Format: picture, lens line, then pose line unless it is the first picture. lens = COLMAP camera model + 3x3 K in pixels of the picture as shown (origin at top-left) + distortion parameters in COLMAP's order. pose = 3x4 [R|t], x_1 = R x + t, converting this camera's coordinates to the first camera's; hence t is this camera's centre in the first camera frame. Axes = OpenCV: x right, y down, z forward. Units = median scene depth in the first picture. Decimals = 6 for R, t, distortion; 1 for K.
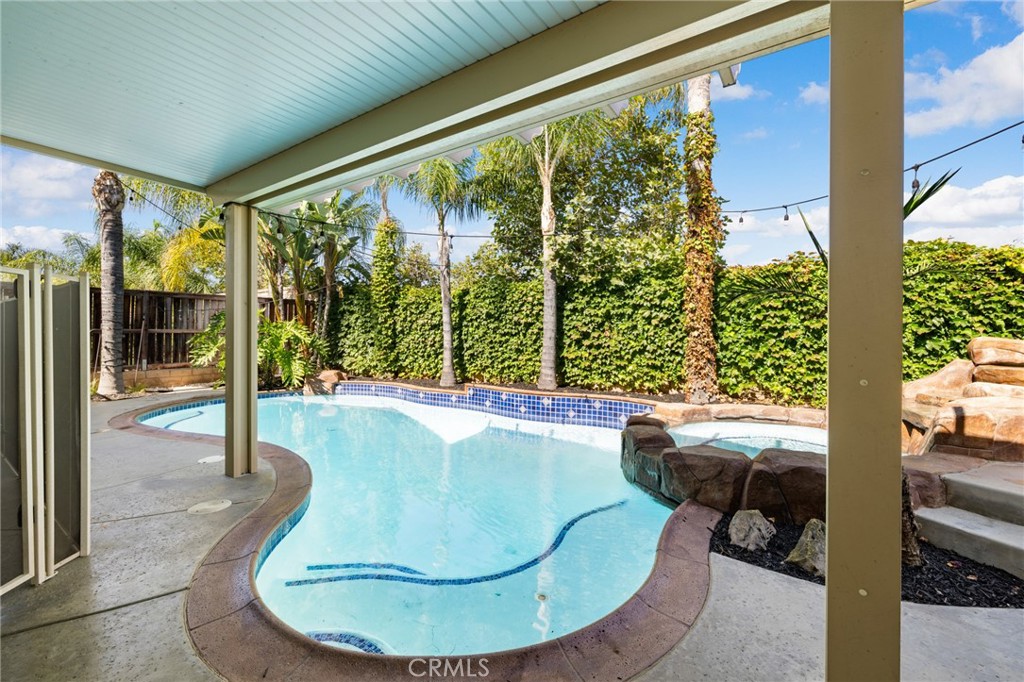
lens RADIAL K [[421.2, 0, 554.2], [0, 421.2, 336.3], [0, 0, 1]] dist [-0.000666, 0.000110]
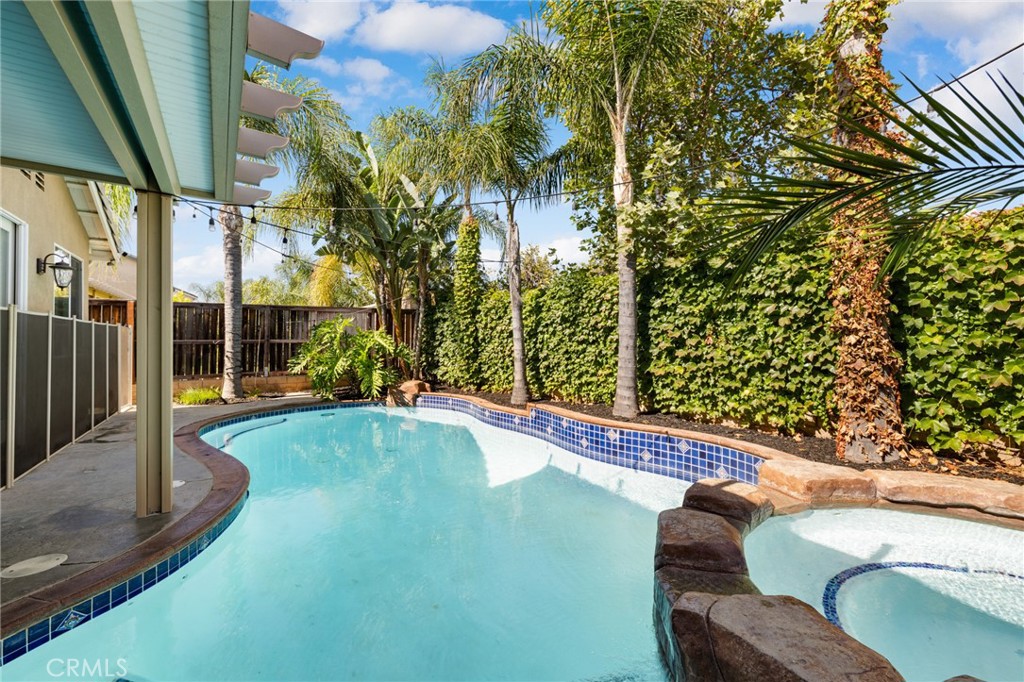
lens RADIAL K [[432.6, 0, 543.0], [0, 432.6, 335.6], [0, 0, 1]] dist [0.000145, -0.000187]
pose [[0.918758, -0.012626, -0.394618, 0.152834], [0.005812, 0.999813, -0.018457, -0.002666], [0.394777, 0.014664, 0.918660, 0.247645]]
